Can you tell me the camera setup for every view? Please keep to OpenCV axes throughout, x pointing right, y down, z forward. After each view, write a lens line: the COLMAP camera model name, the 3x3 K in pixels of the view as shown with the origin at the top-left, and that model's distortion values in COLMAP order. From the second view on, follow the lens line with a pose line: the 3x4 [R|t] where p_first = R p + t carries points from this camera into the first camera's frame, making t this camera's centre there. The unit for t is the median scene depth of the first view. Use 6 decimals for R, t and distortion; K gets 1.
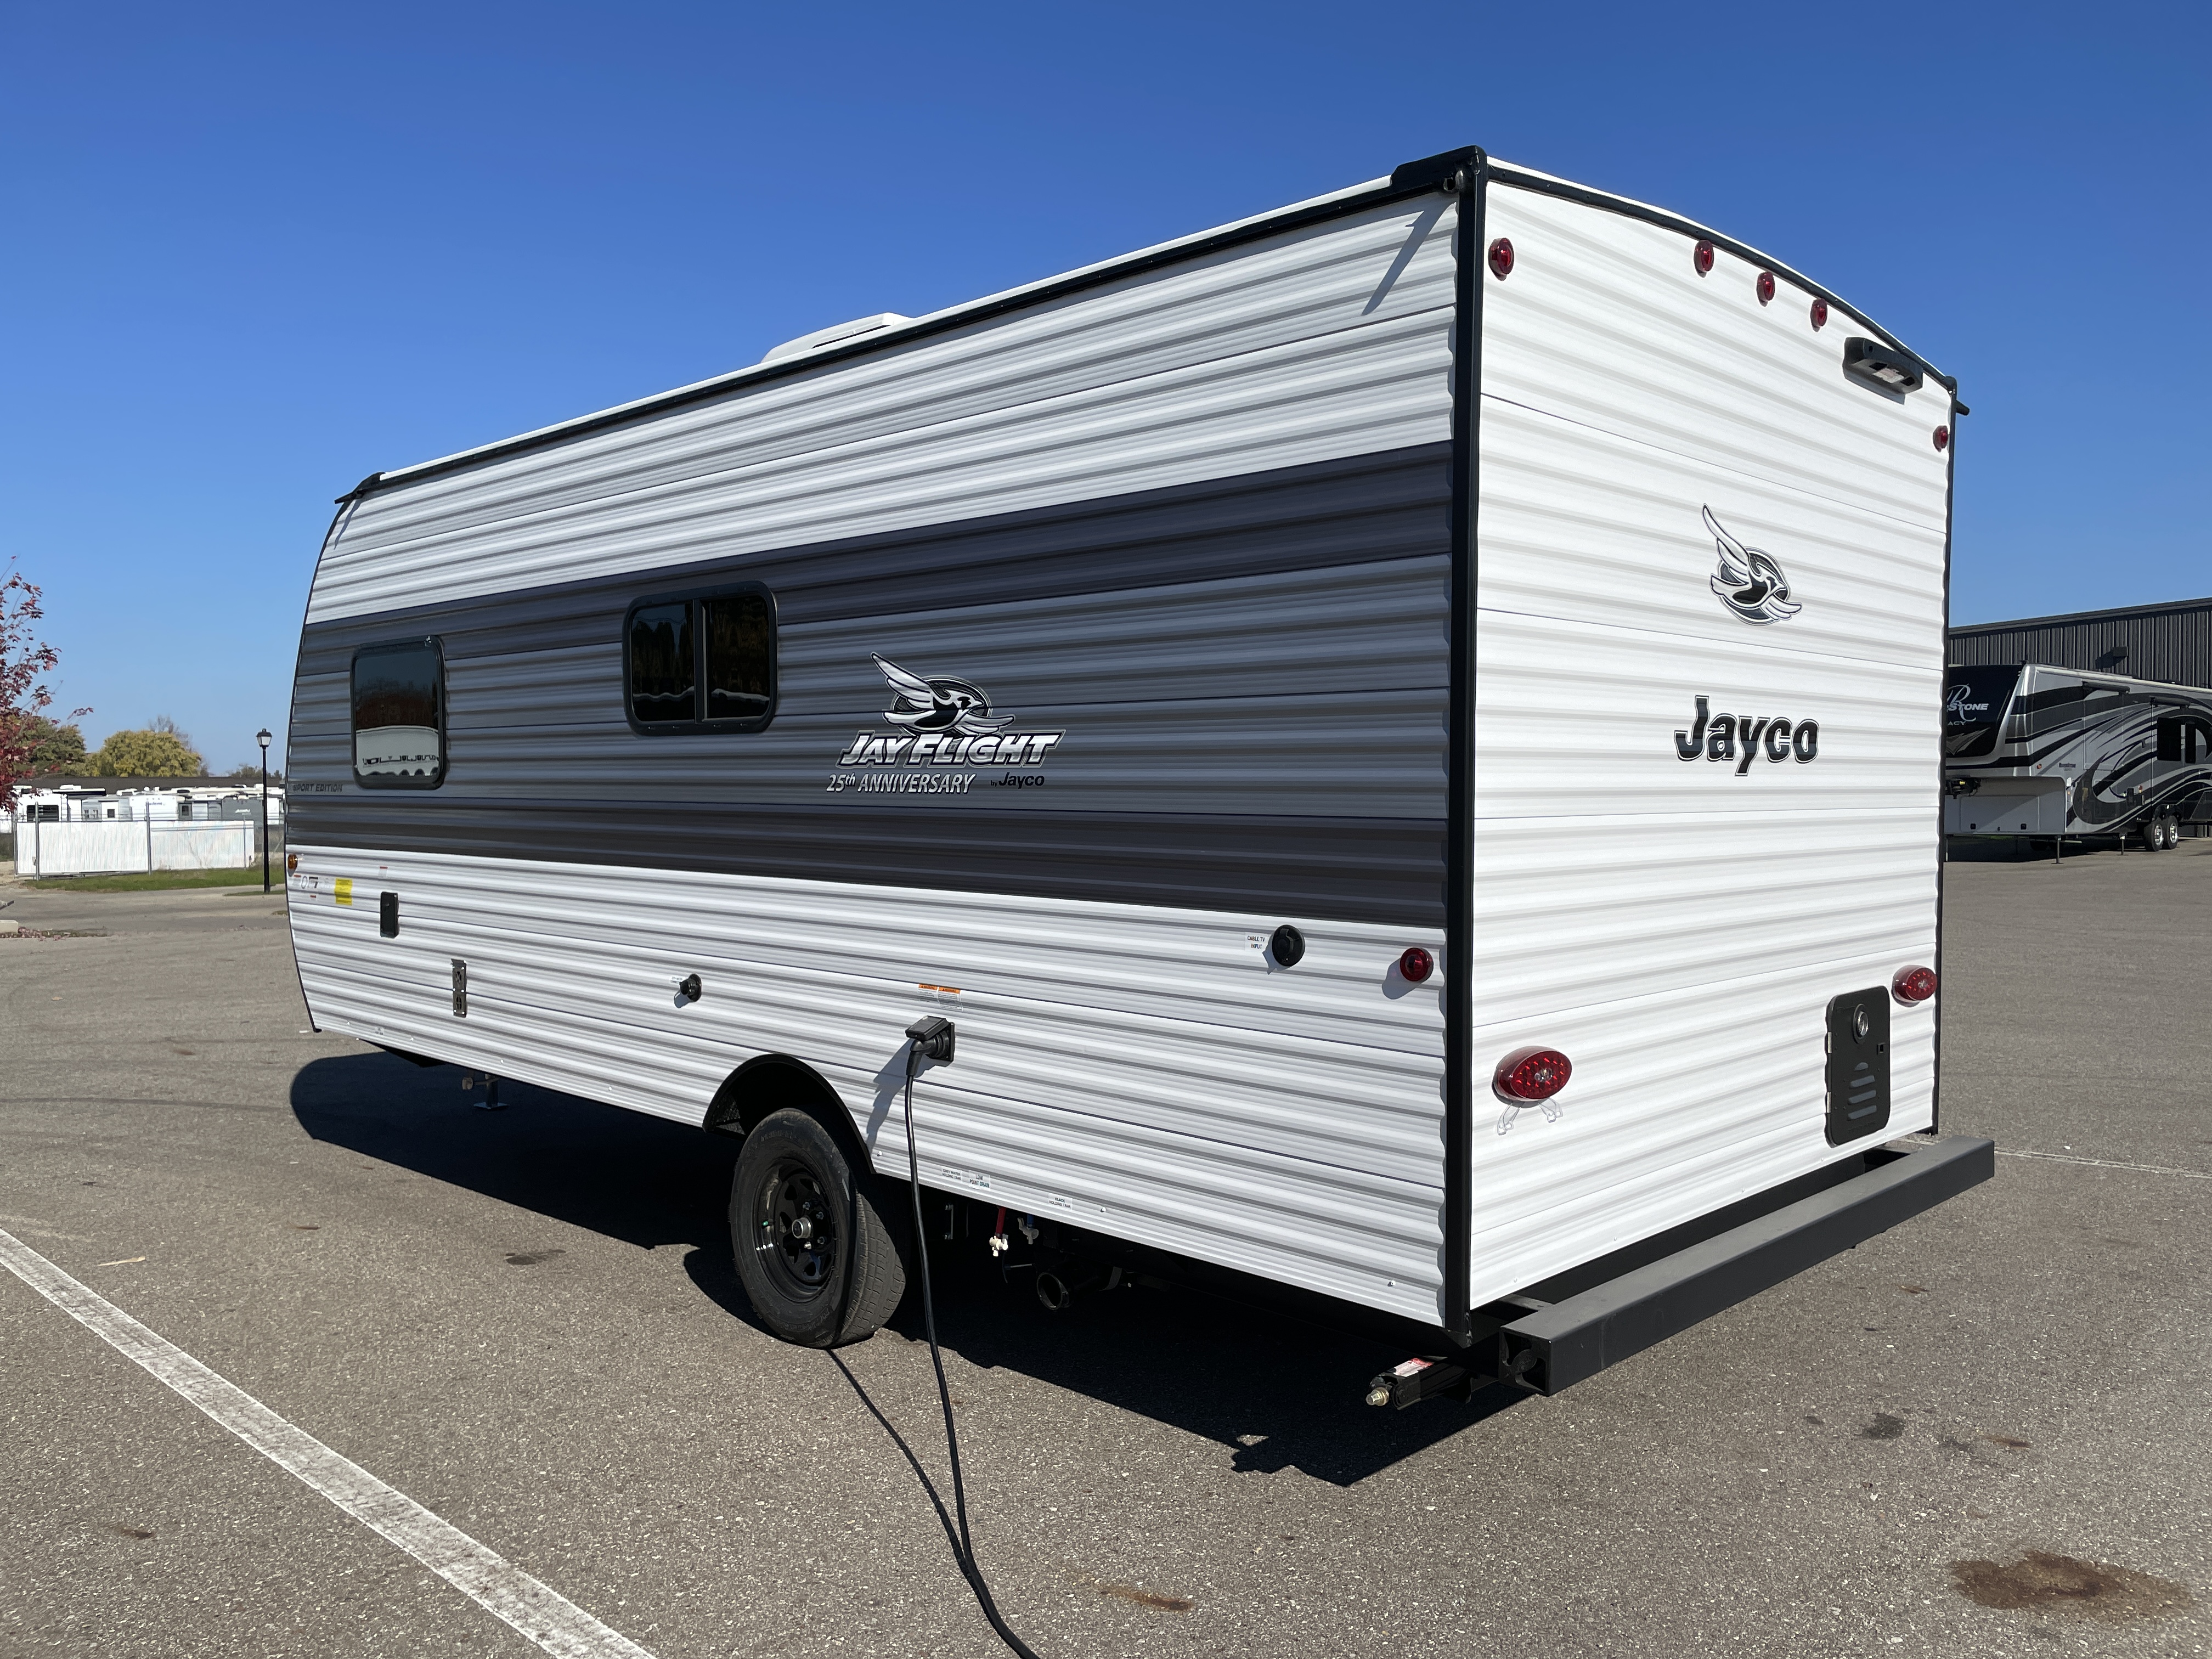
lens RADIAL K [[1677.2, 0, 1116.7], [0, 1677.2, 833.1], [0, 0, 1]] dist [0.051347, -0.073858]
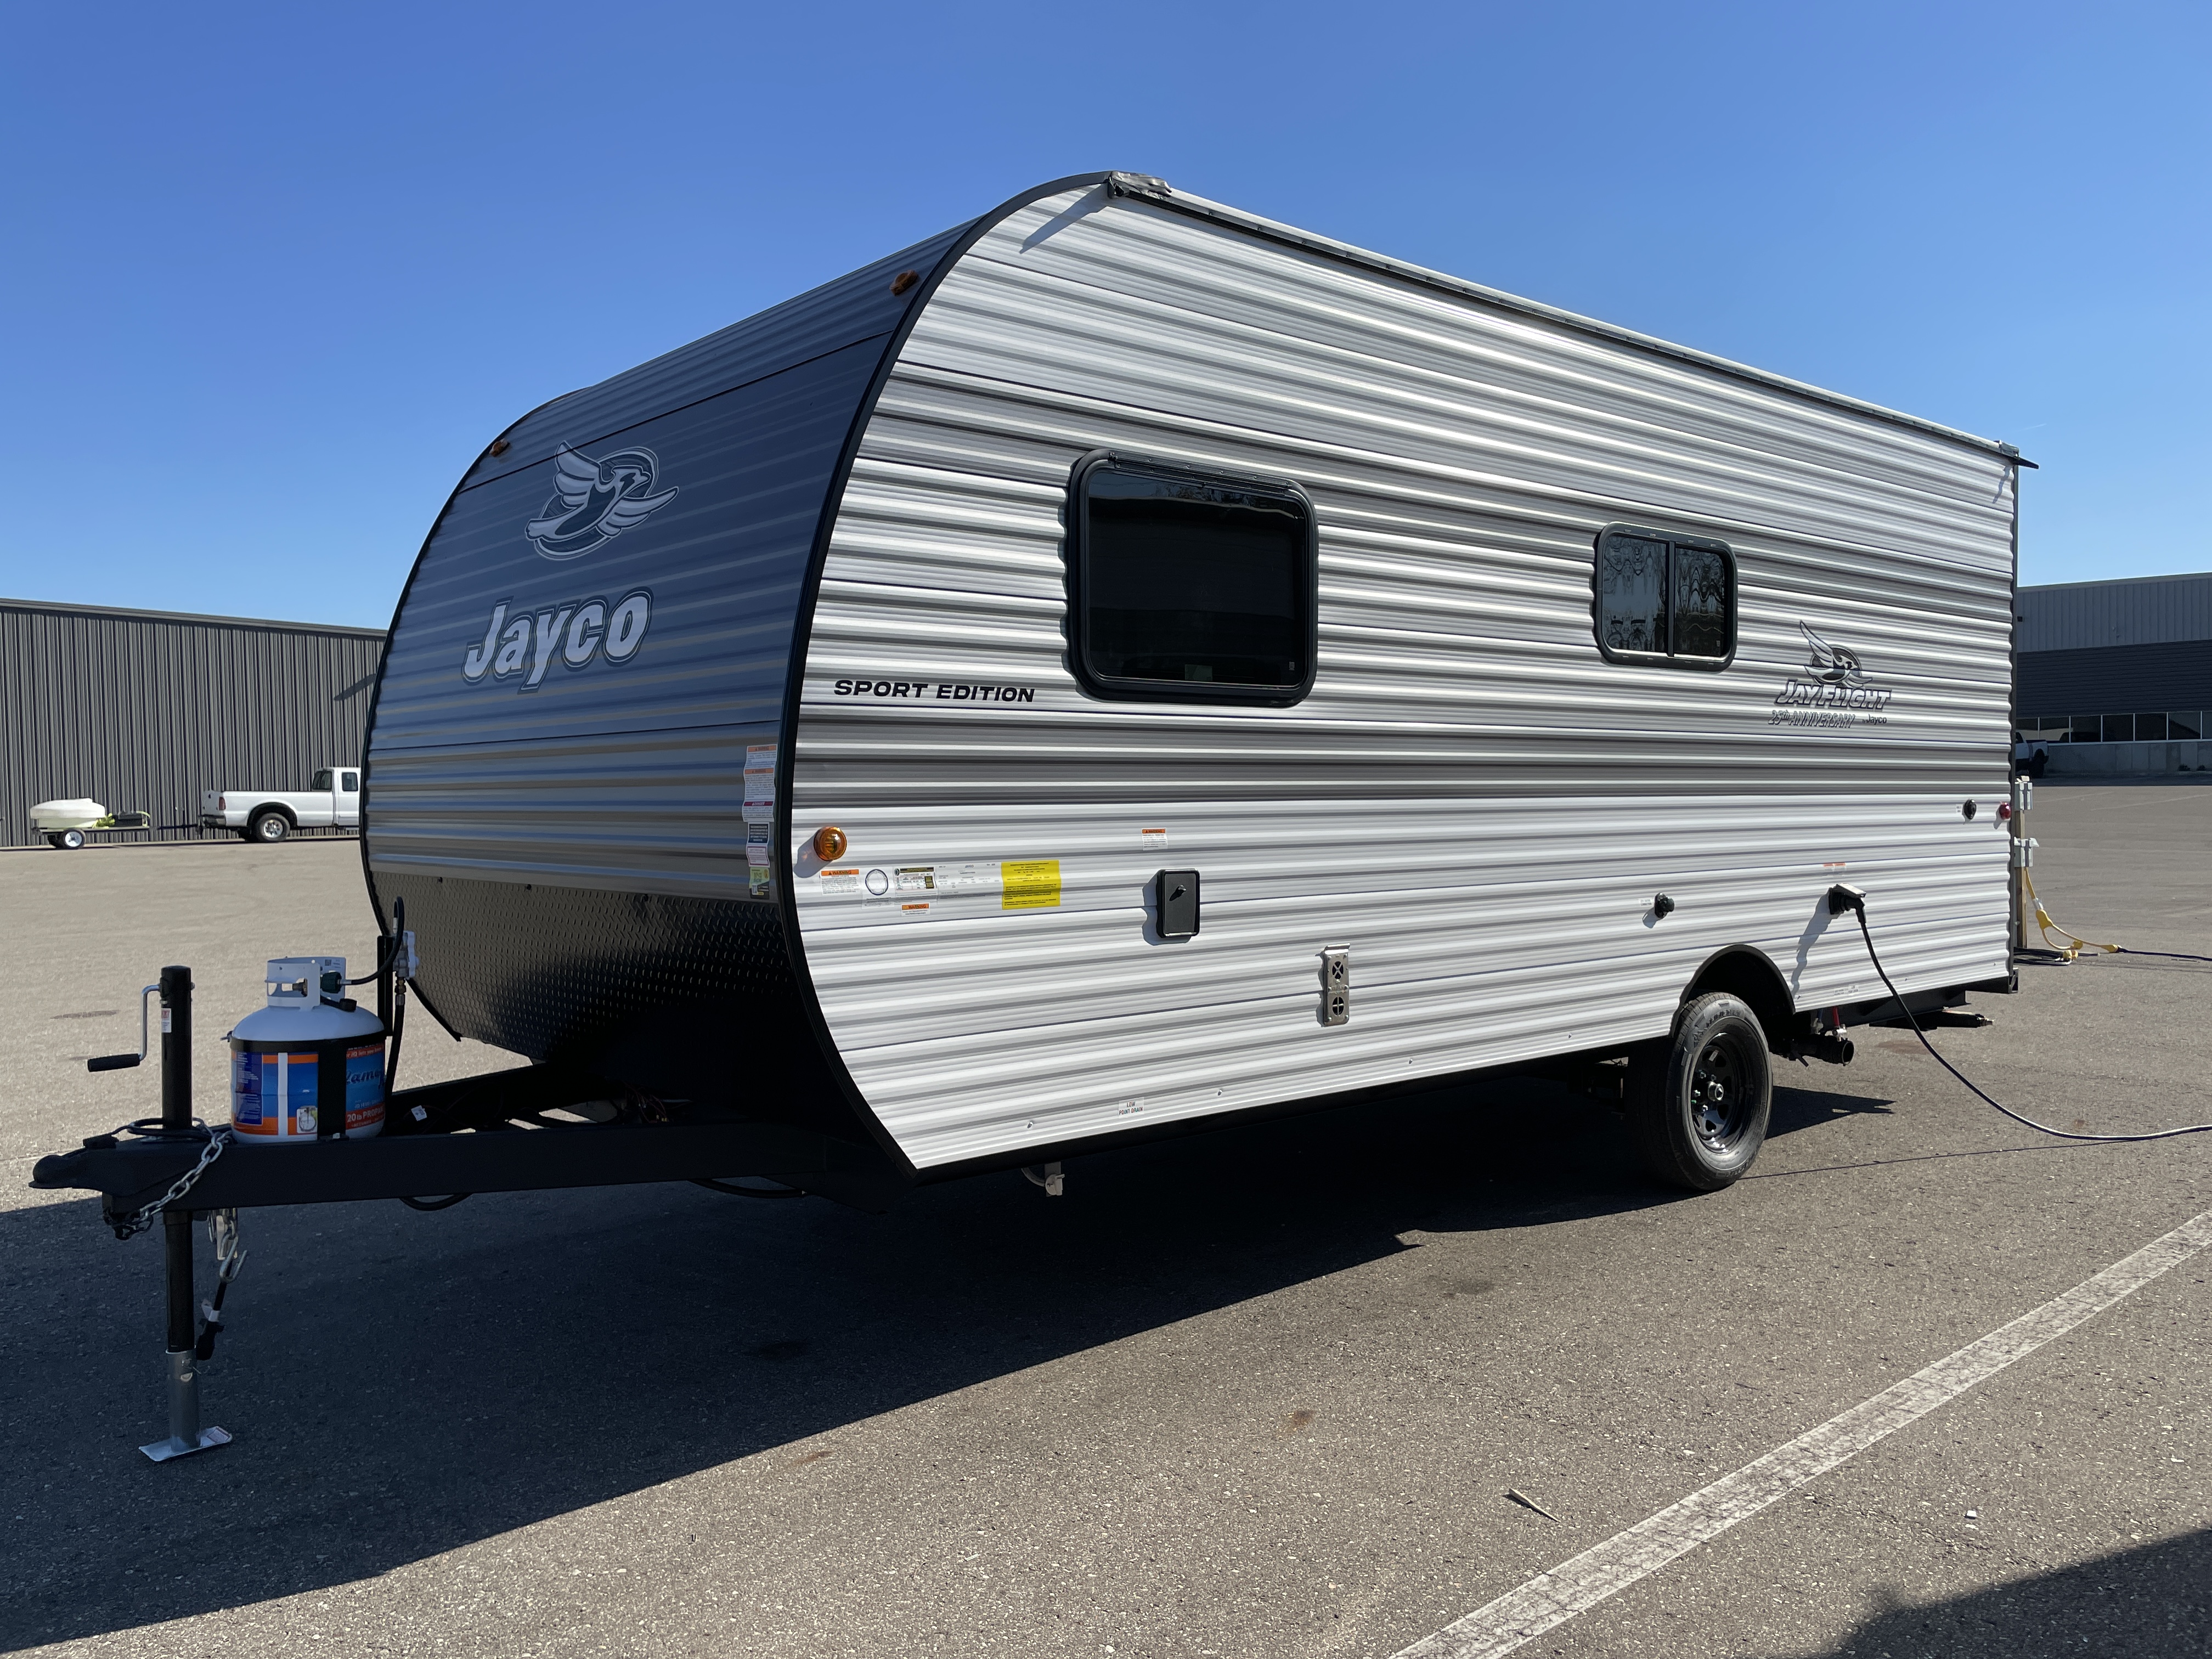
lens RADIAL K [[1677.2, 0, 1100.8], [0, 1677.2, 830.4], [0, 0, 1]] dist [0.051347, -0.073858]
pose [[0.096581, -0.025021, 0.995011, -1.432317], [0.036916, 0.999086, 0.021541, 0.009121], [-0.994640, 0.034651, 0.097416, 1.330556]]
